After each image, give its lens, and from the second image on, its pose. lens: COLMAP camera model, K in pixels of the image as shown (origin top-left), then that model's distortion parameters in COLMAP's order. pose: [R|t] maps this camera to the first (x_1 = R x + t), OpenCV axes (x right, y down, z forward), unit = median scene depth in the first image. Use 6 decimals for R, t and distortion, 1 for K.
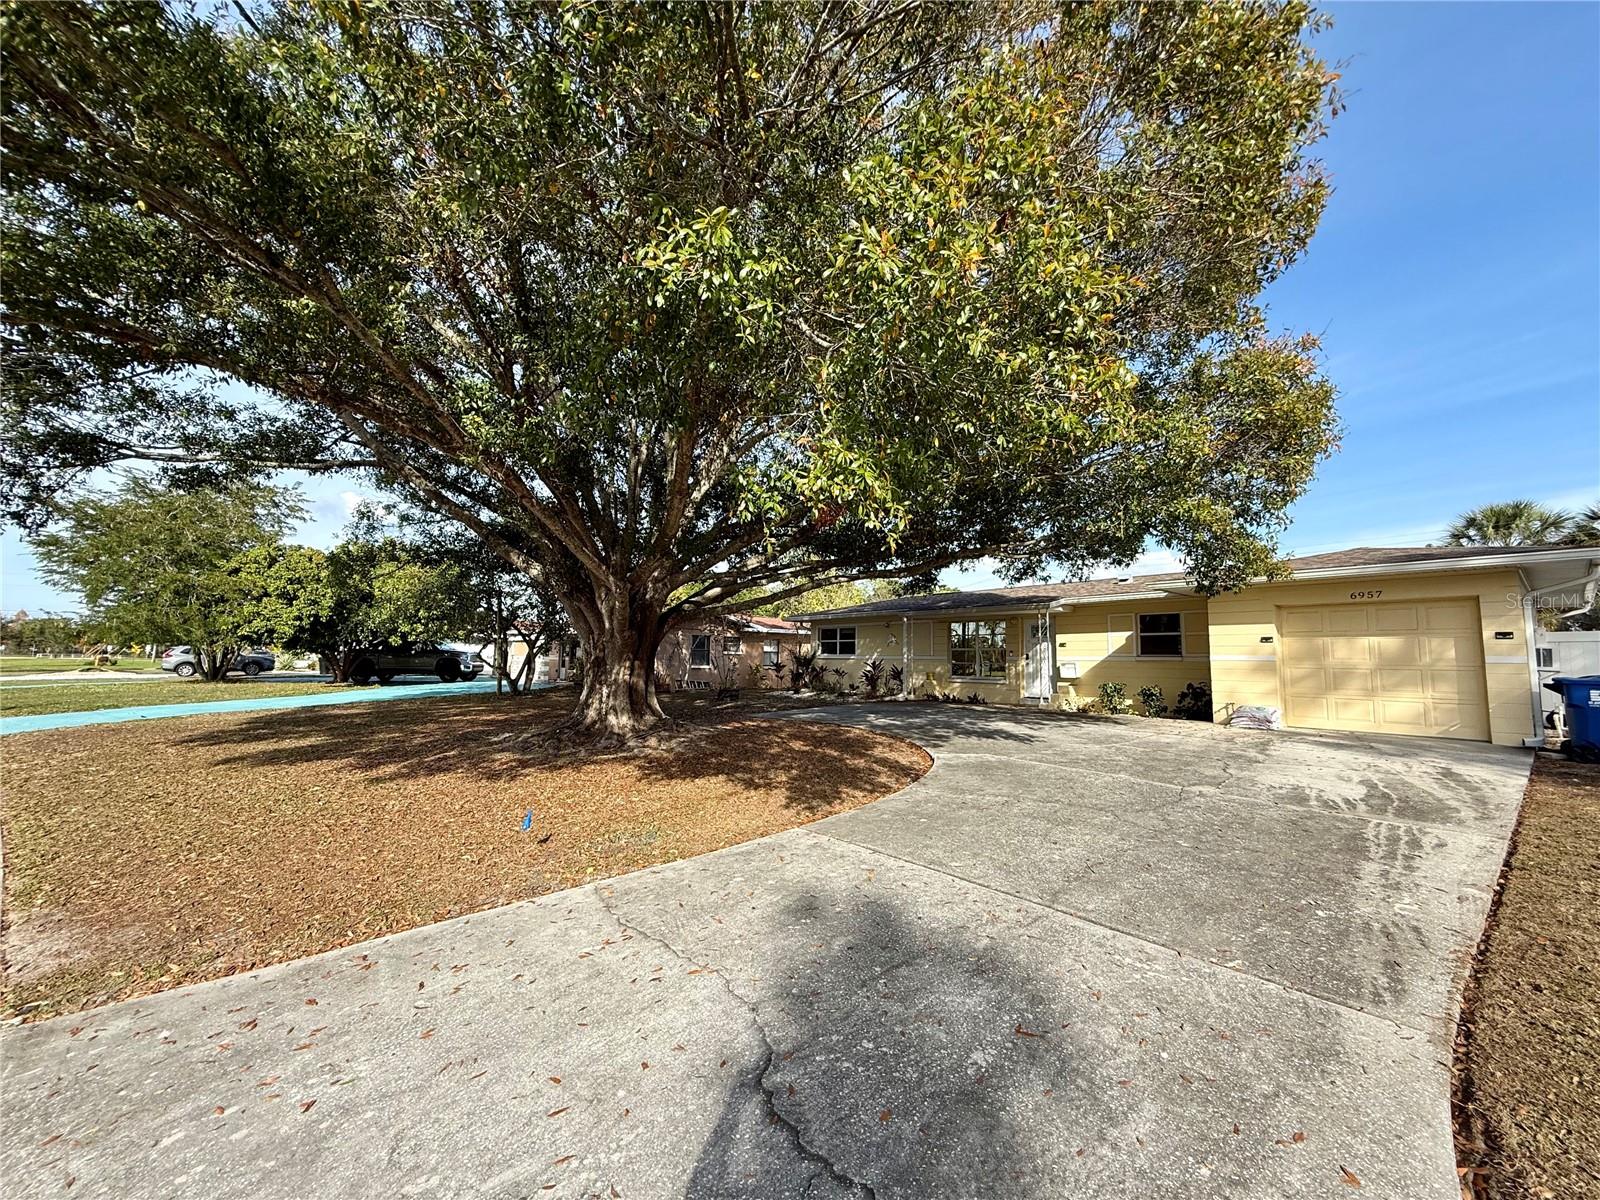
lens RADIAL K [[638.9, 0, 802.0], [0, 638.9, 610.8], [0, 0, 1]] dist [-0.001456, 0.000896]
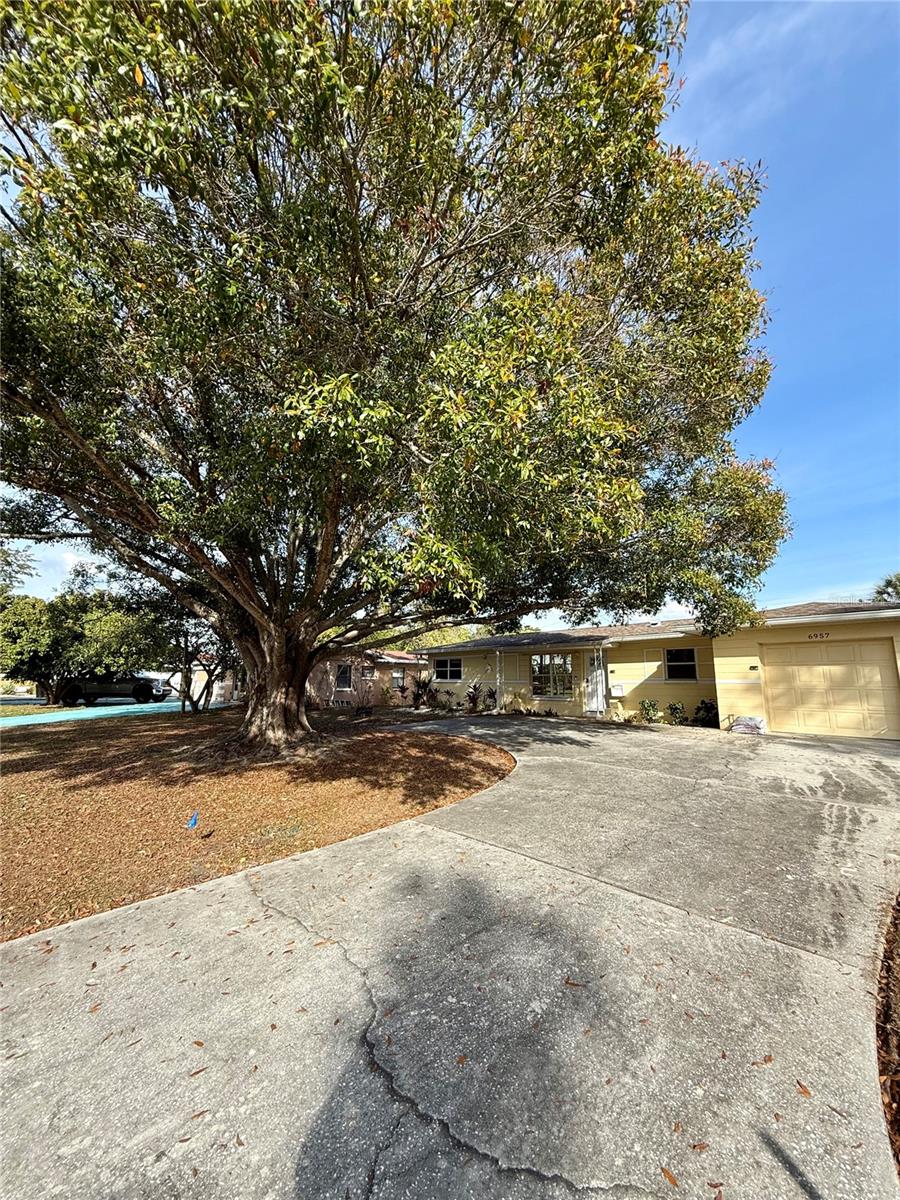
lens RADIAL K [[479.2, 0, 455.8], [0, 479.2, 605.9], [0, 0, 1]] dist [-0.001456, 0.000896]
pose [[0.997805, 0.002566, 0.066173, 0.021543], [0.002737, 0.996797, -0.079923, -0.016385], [-0.066166, 0.079929, 0.994602, -0.011562]]
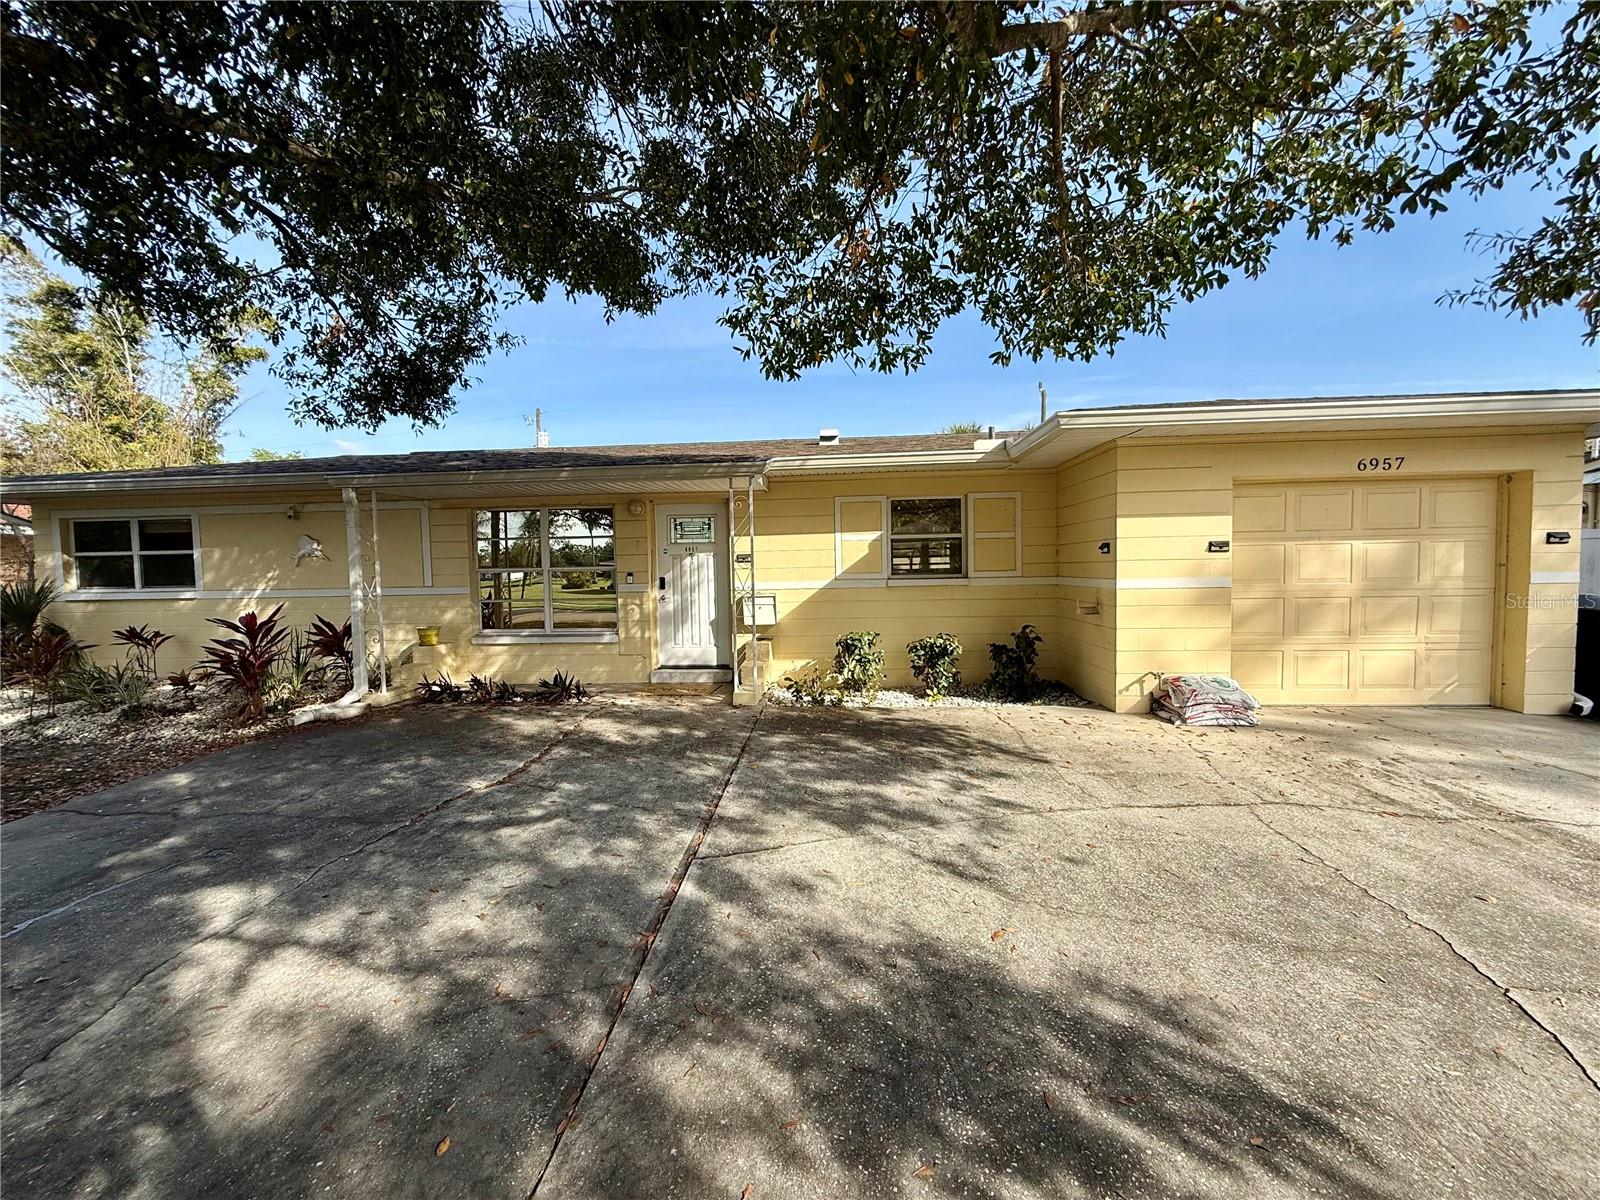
lens RADIAL K [[638.9, 0, 813.2], [0, 638.9, 590.9], [0, 0, 1]] dist [-0.001456, 0.000896]
pose [[0.700264, -0.060227, 0.711339, 0.261659], [-0.026773, 0.993518, 0.110475, 0.065855], [-0.713381, -0.096406, 0.694113, 1.744369]]
